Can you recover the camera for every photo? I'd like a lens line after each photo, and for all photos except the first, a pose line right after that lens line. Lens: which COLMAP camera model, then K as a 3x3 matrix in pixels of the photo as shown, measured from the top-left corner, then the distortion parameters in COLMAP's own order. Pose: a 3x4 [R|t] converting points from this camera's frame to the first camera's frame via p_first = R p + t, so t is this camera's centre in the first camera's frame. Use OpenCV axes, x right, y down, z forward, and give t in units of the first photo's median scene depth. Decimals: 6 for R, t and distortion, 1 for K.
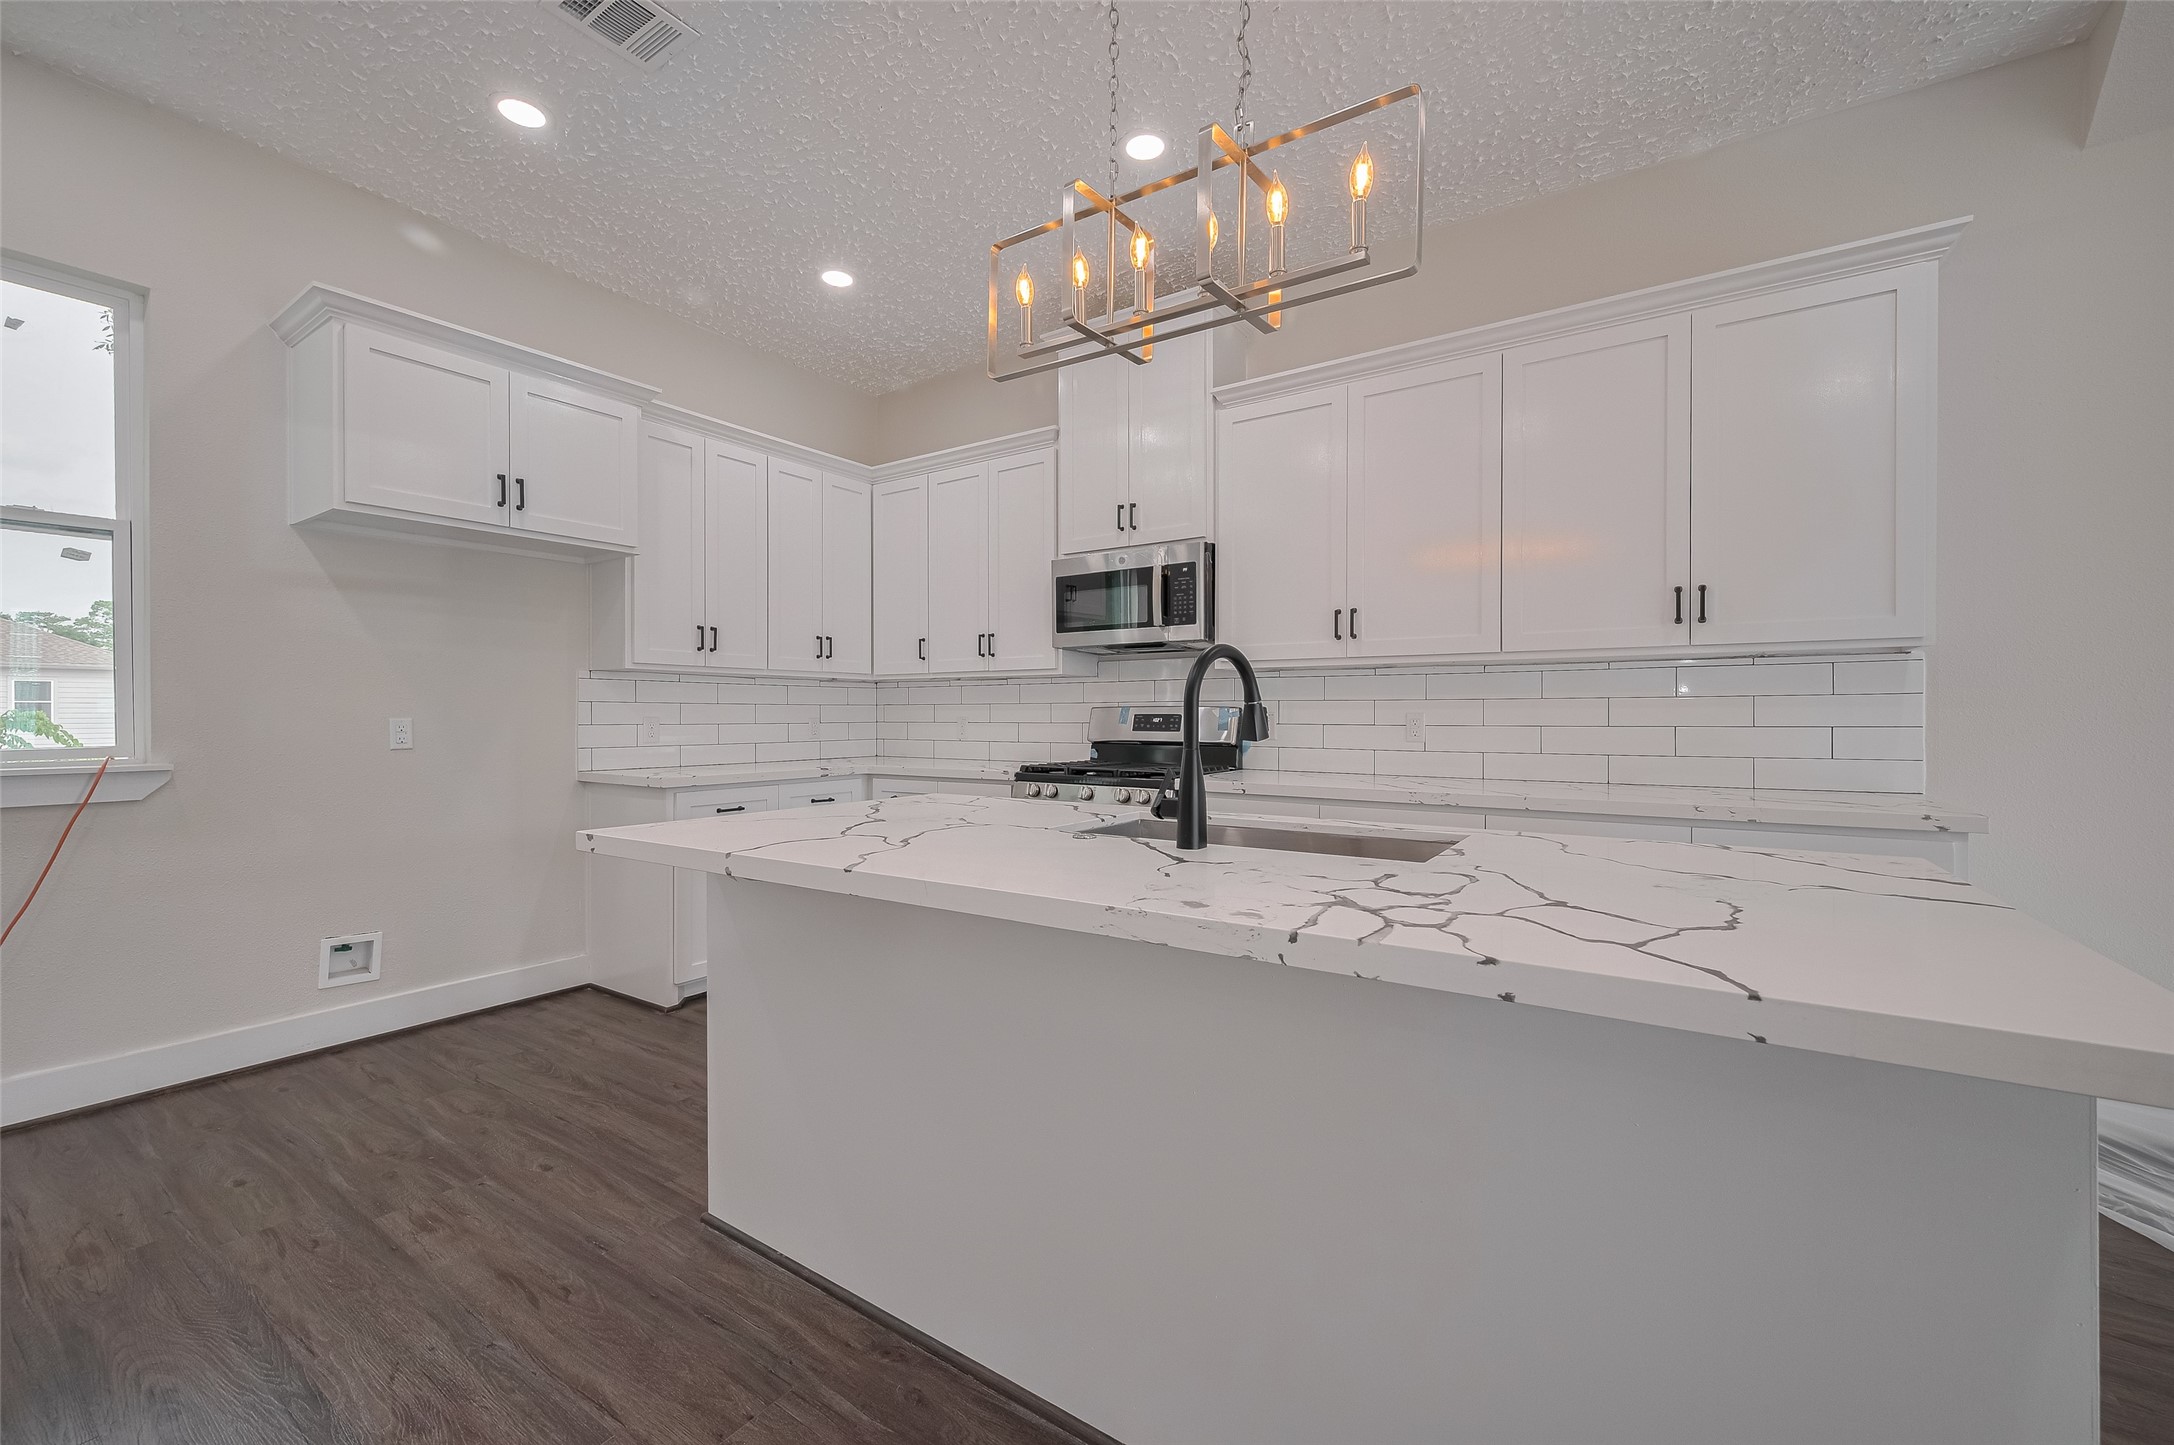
lens RADIAL K [[868.8, 0, 1102.4], [0, 868.8, 718.0], [0, 0, 1]] dist [0.001274, 0.000048]
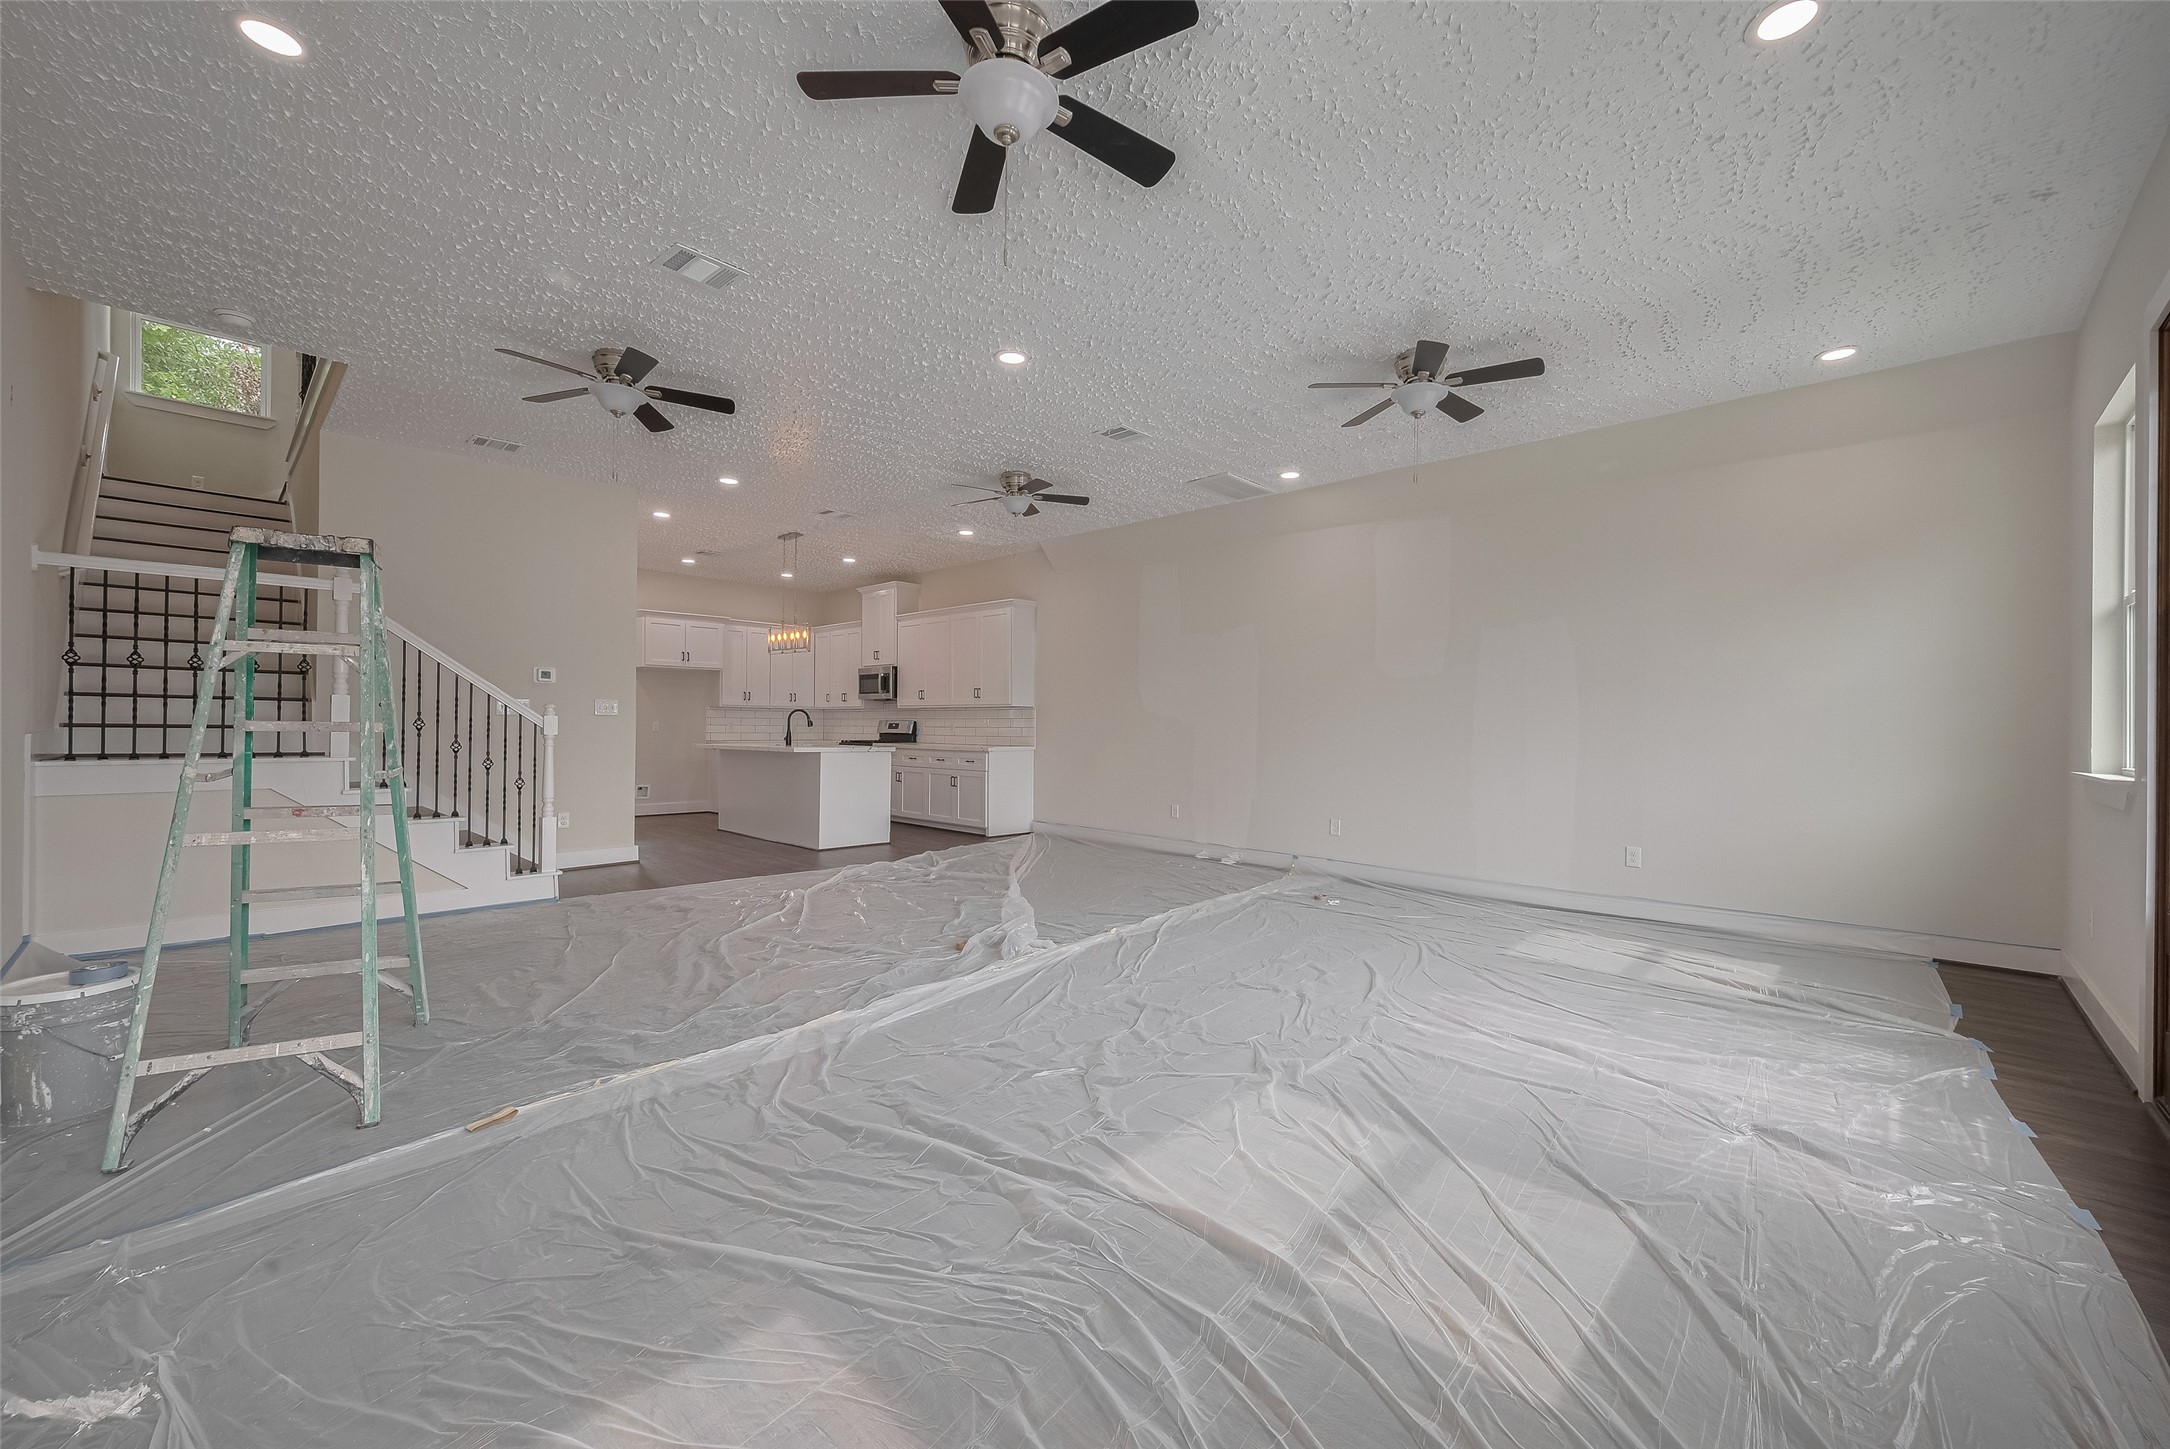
lens RADIAL K [[851.0, 0, 1077.0], [0, 851.0, 725.6], [0, 0, 1]] dist [-0.001906, -0.000096]
pose [[0.980504, 0.010146, -0.196237, 1.249937], [-0.010845, 0.999938, -0.002490, 0.003908], [0.196199, 0.004570, 0.980553, -1.662279]]
